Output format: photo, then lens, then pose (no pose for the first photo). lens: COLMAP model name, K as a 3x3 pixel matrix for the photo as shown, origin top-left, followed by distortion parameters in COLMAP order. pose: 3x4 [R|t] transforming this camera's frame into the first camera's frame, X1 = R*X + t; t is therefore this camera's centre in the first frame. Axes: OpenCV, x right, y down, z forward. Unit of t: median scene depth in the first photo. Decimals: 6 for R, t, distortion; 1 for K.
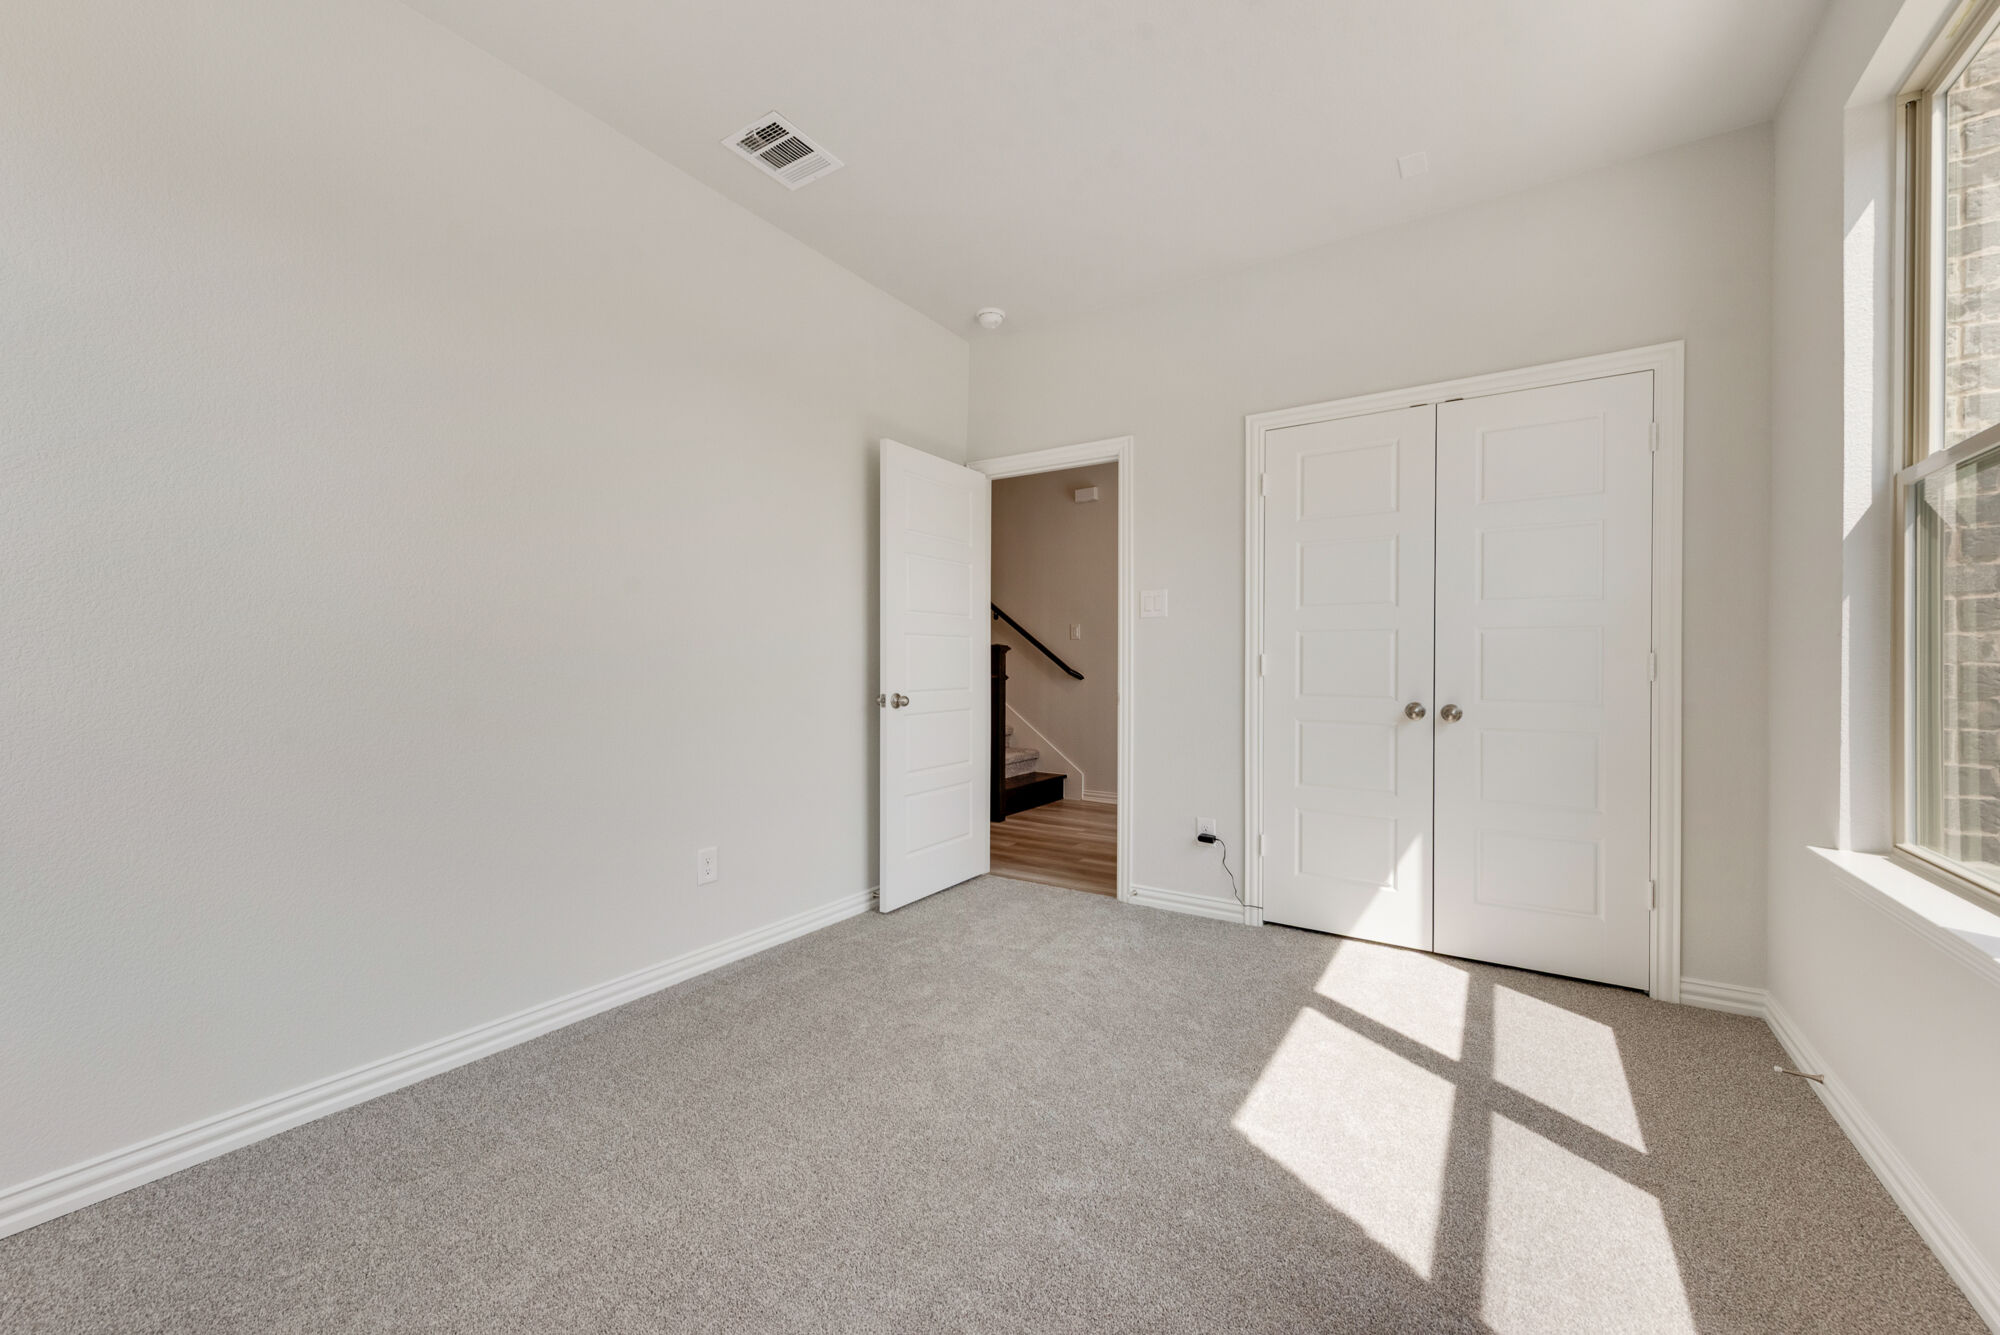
lens RADIAL K [[765.6, 0, 1000.0], [0, 765.6, 667.5], [0, 0, 1]] dist [-0.000656, -0.000279]
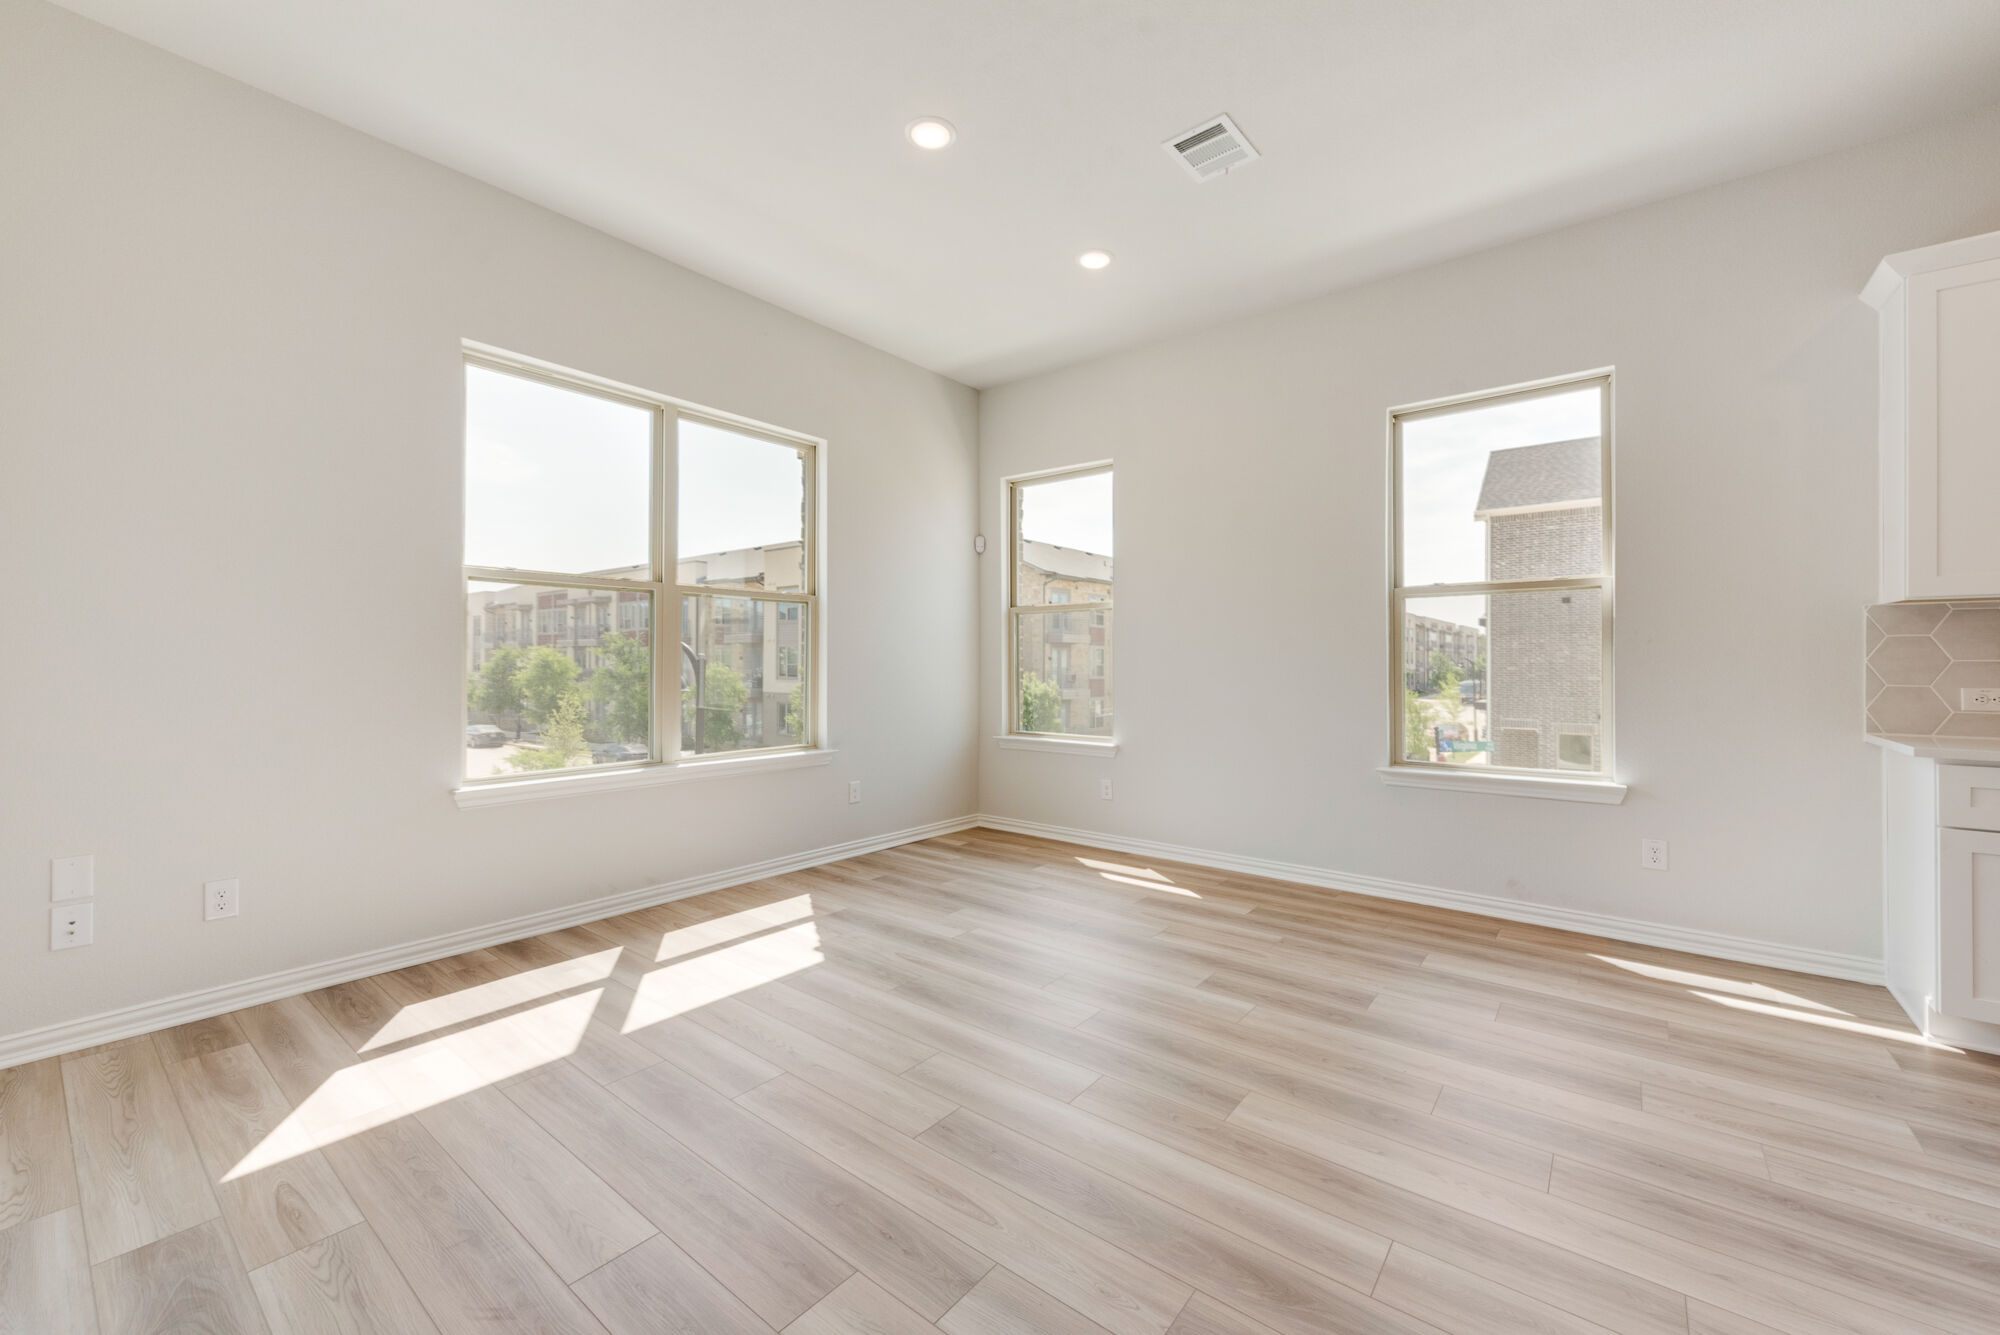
lens RADIAL K [[785.2, 0, 994.2], [0, 785.2, 661.8], [0, 0, 1]] dist [0.013225, -0.003974]
pose [[-0.993463, -0.005605, 0.114017, -0.186458], [-0.005249, 0.999980, 0.003420, -0.049886], [-0.114034, 0.002799, -0.993473, 1.822227]]
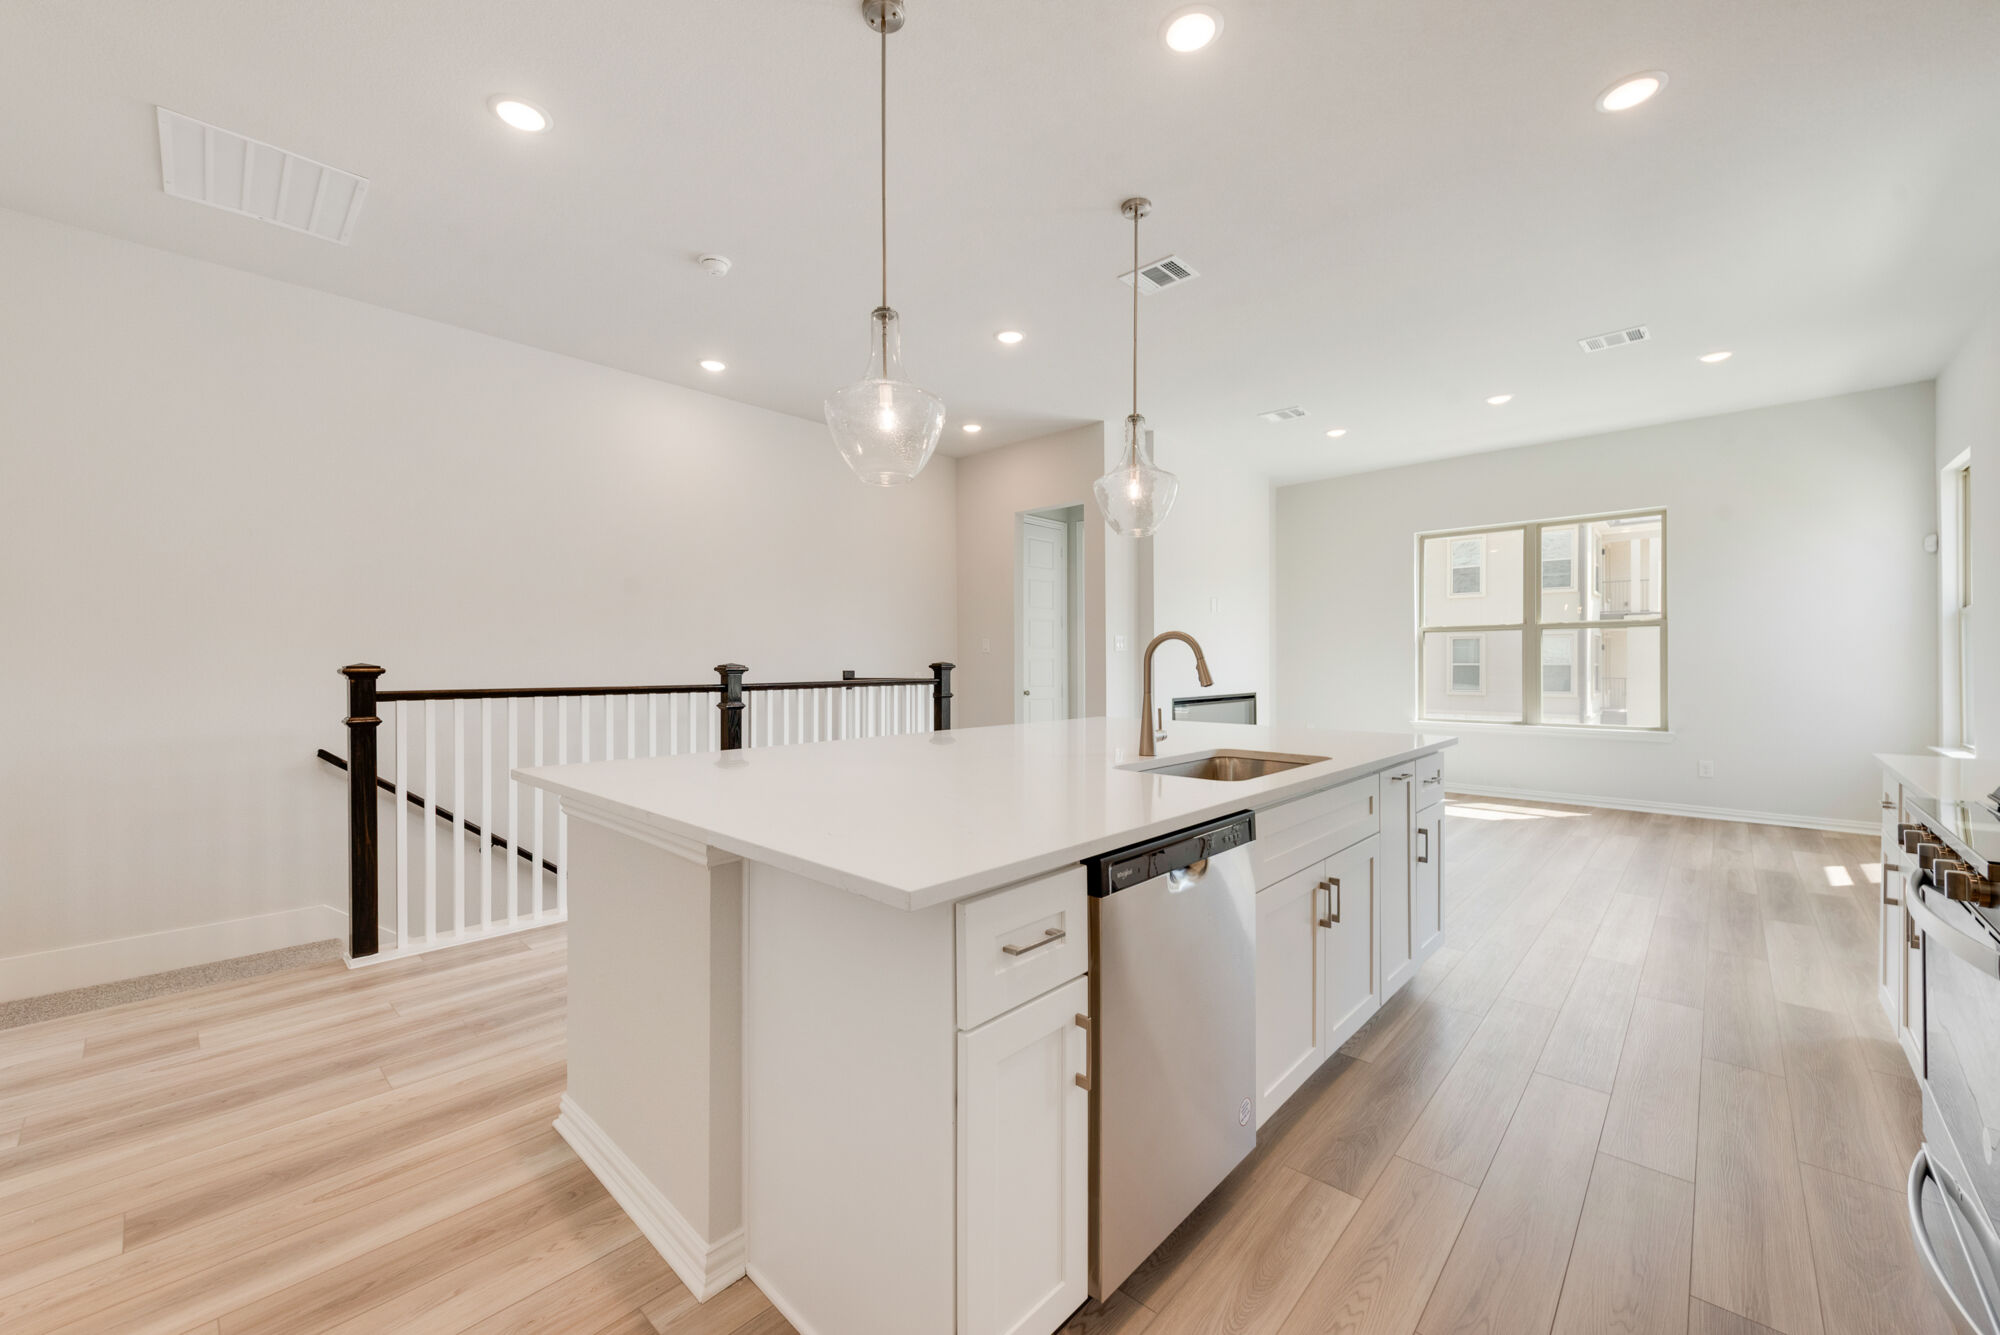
lens RADIAL K [[780.1, 0, 992.6], [0, 780.1, 669.2], [0, 0, 1]] dist [0.013426, -0.003903]
pose [[0.188074, -0.012491, 0.982075, -2.375233], [0.007379, 0.999909, 0.011305, -0.080500], [-0.982127, 0.005120, 0.188149, 1.696217]]
